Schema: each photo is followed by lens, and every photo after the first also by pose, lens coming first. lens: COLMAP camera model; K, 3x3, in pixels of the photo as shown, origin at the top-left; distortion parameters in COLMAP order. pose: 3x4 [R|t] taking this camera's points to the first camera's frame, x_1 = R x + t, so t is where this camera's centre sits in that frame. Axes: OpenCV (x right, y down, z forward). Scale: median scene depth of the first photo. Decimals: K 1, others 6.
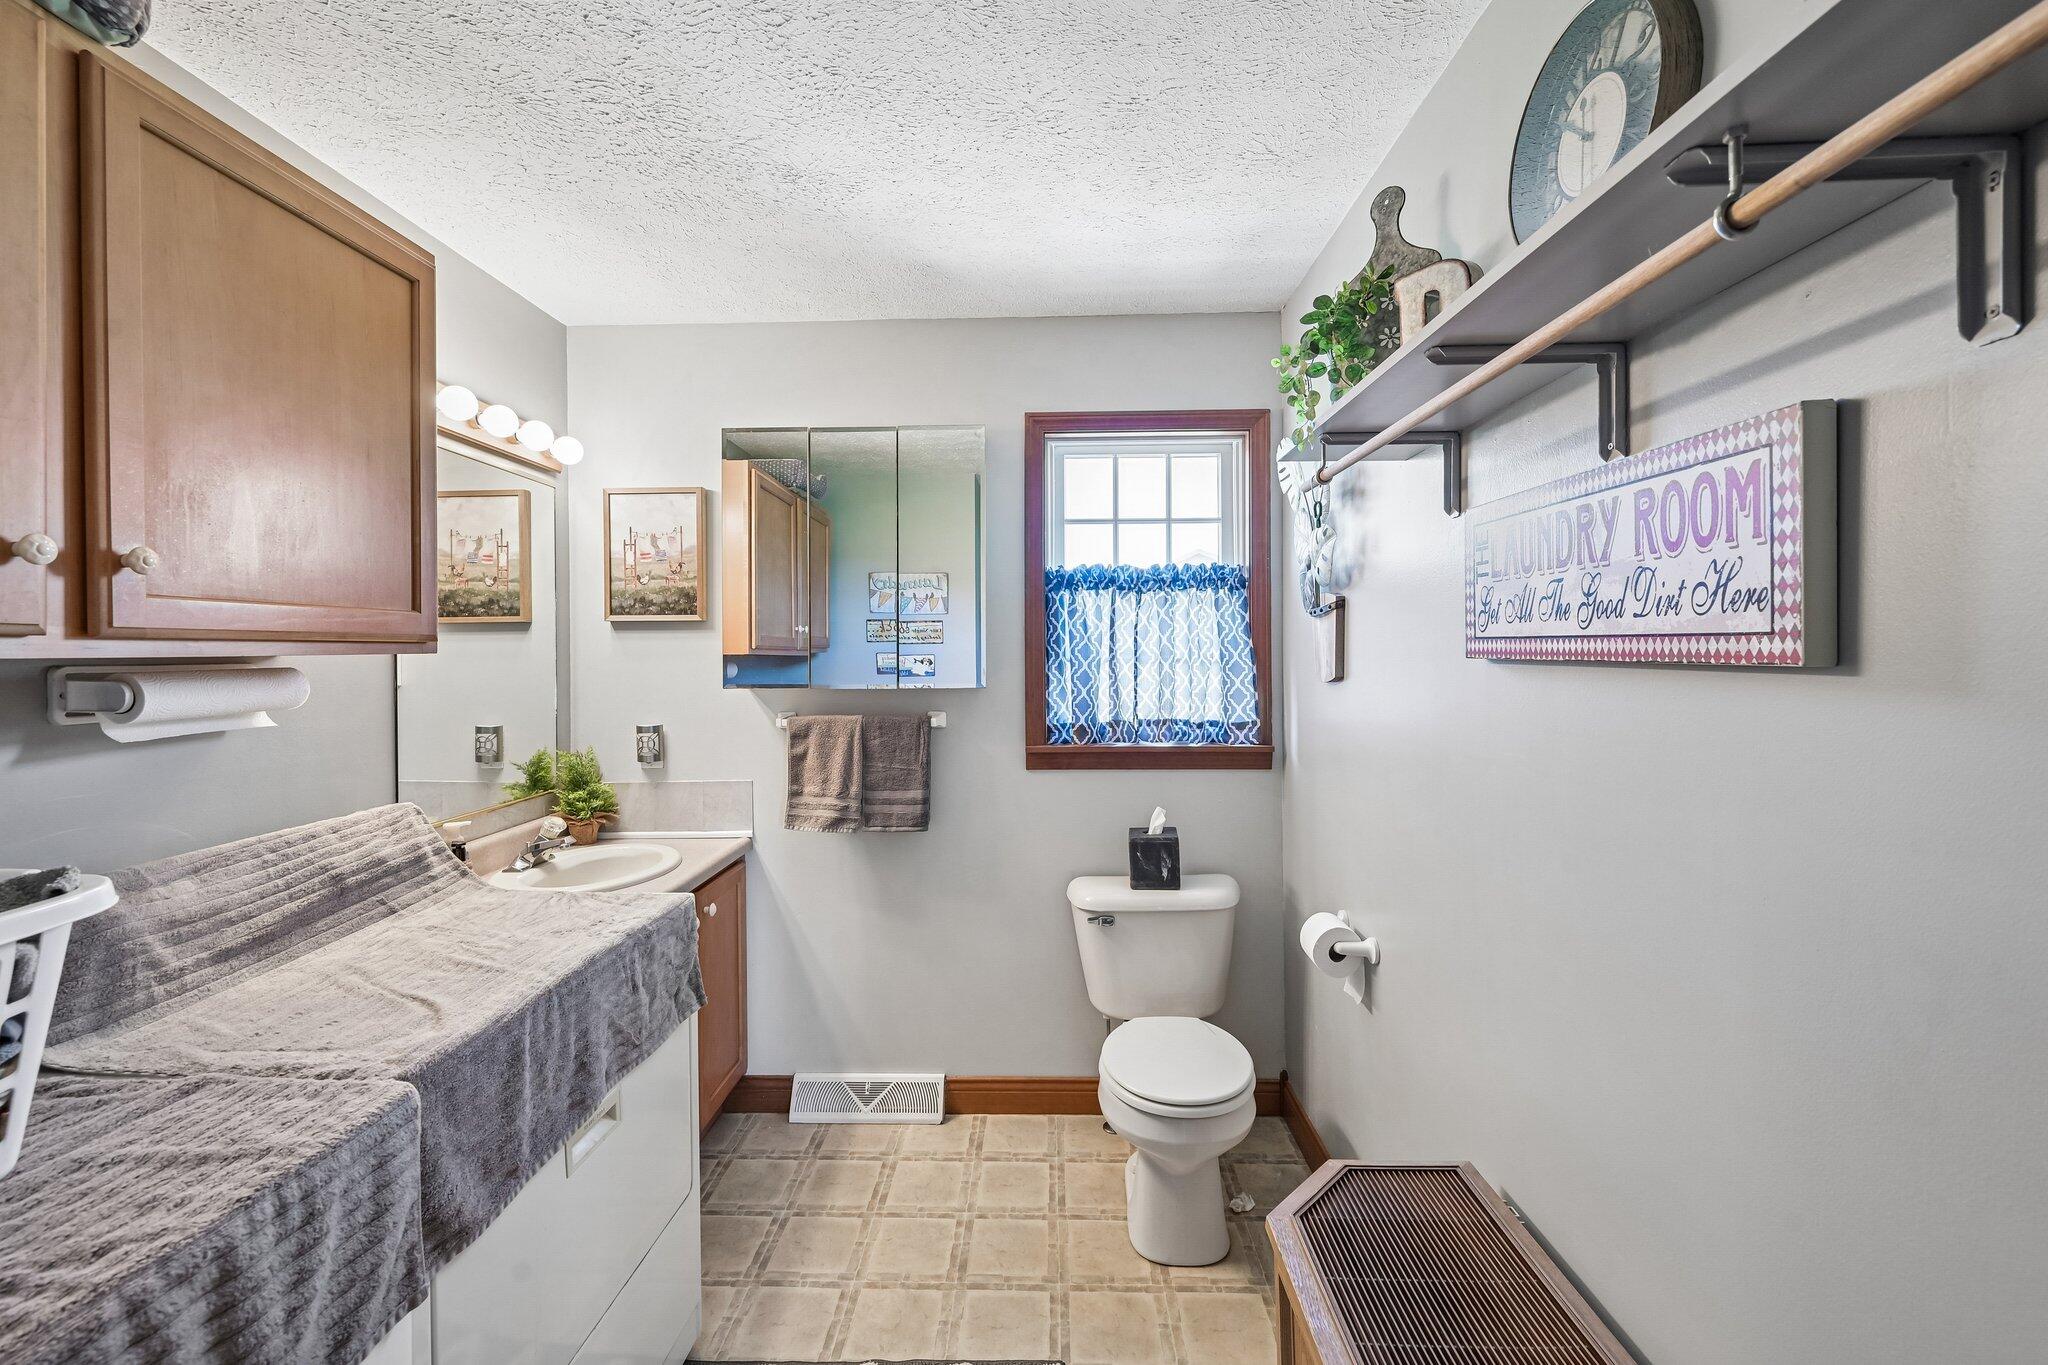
lens RADIAL K [[826.1, 0, 1026.0], [0, 826.1, 677.4], [0, 0, 1]] dist [0.000381, 0.000125]
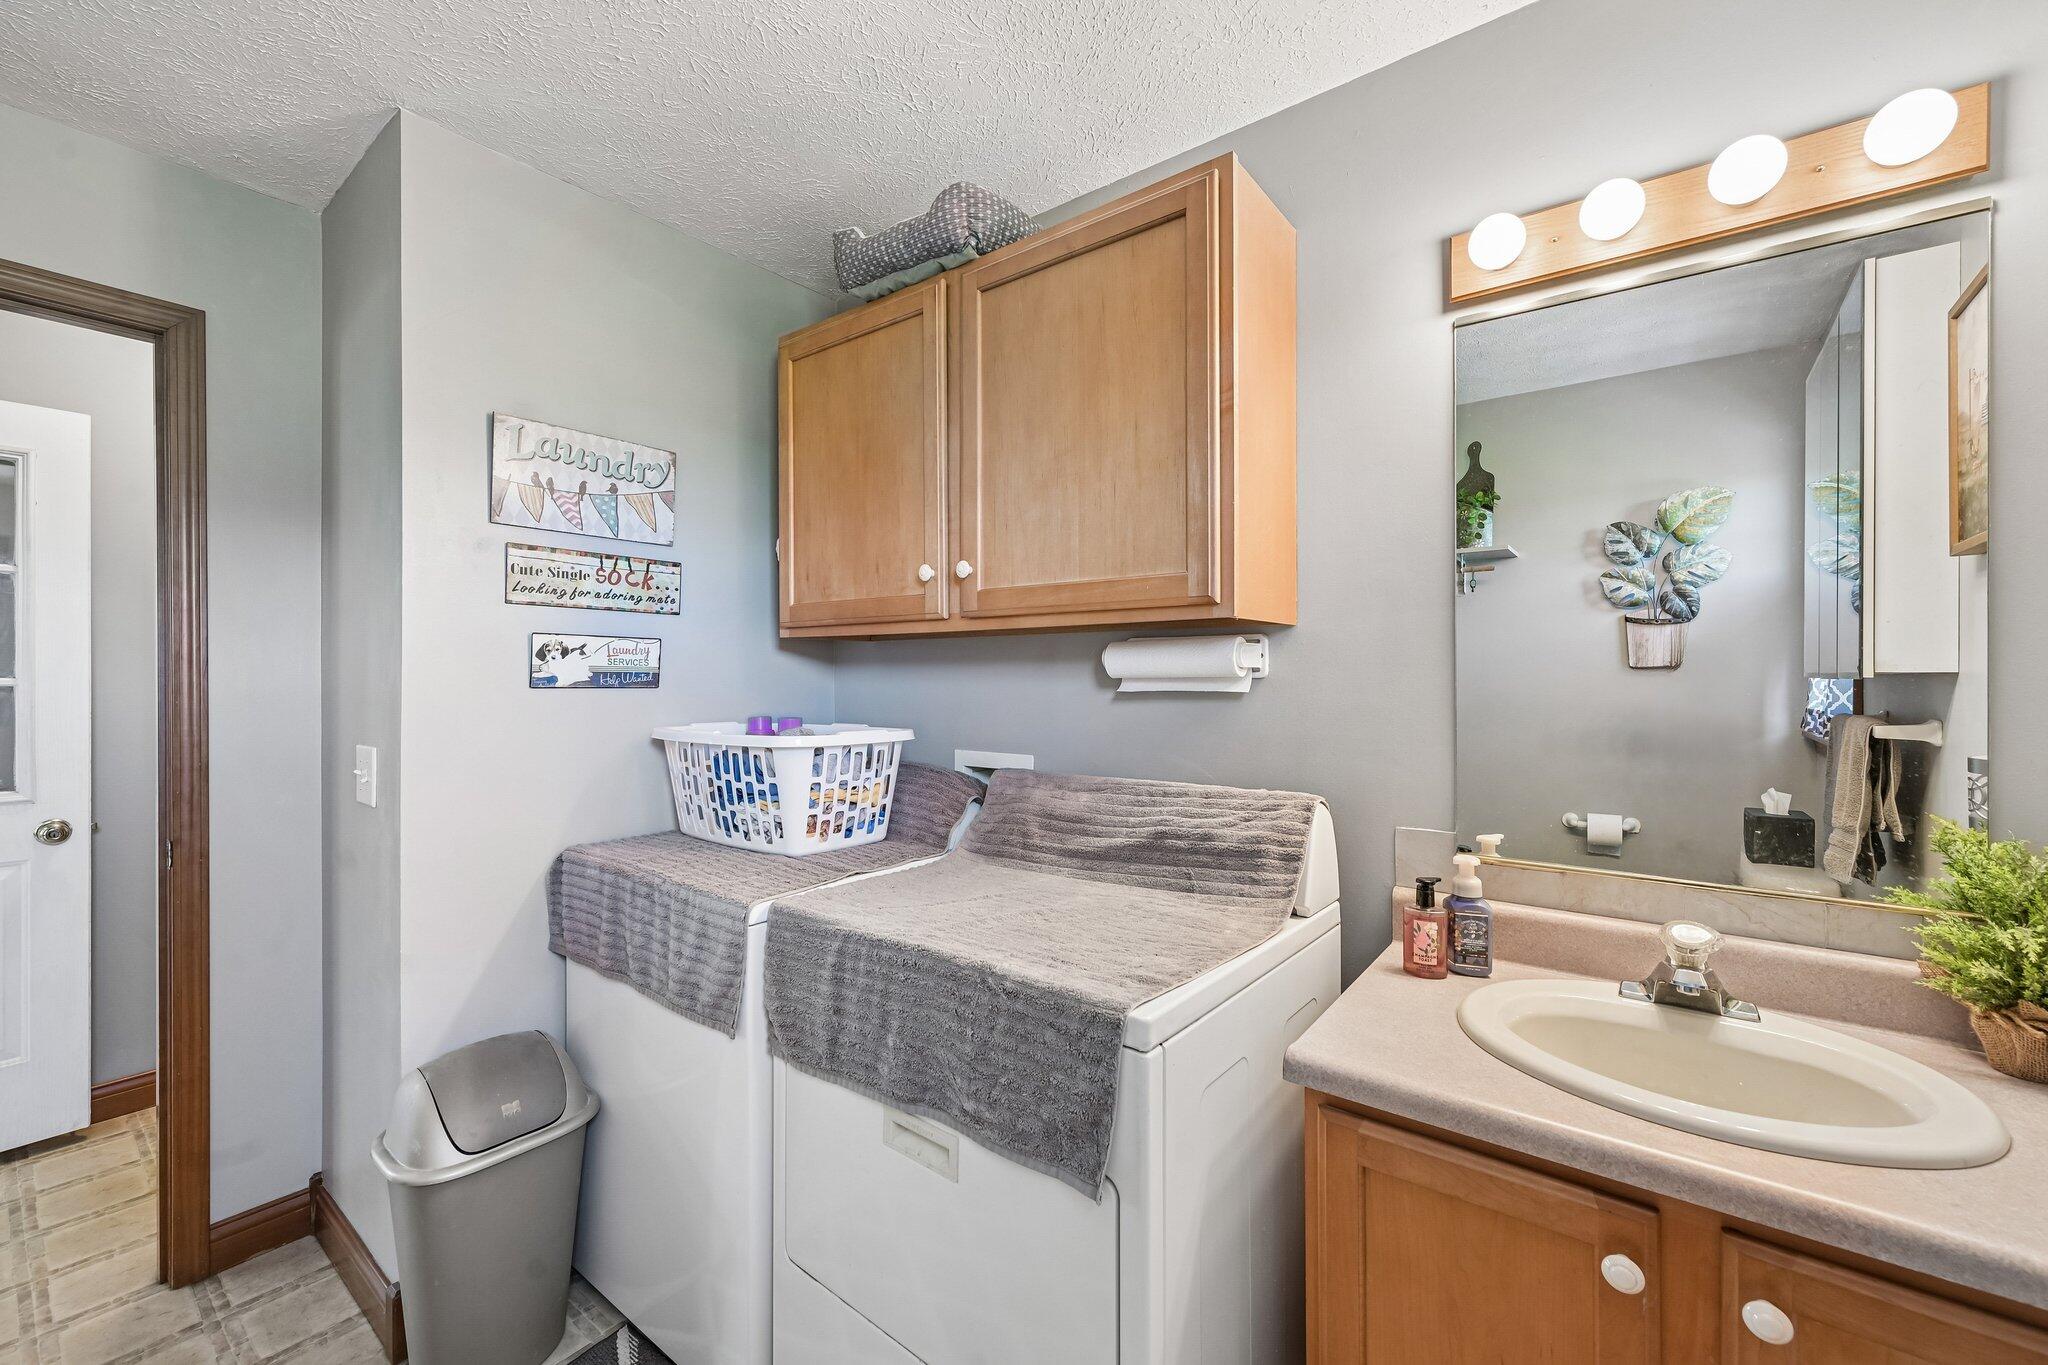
lens RADIAL K [[826.1, 0, 1026.0], [0, 826.1, 677.4], [0, 0, 1]] dist [0.000381, 0.000125]
pose [[-0.590789, 0.000871, -0.806826, 0.123871], [-0.024736, 0.999510, 0.019191, 0.028040], [0.806447, 0.031296, -0.590478, 1.548150]]
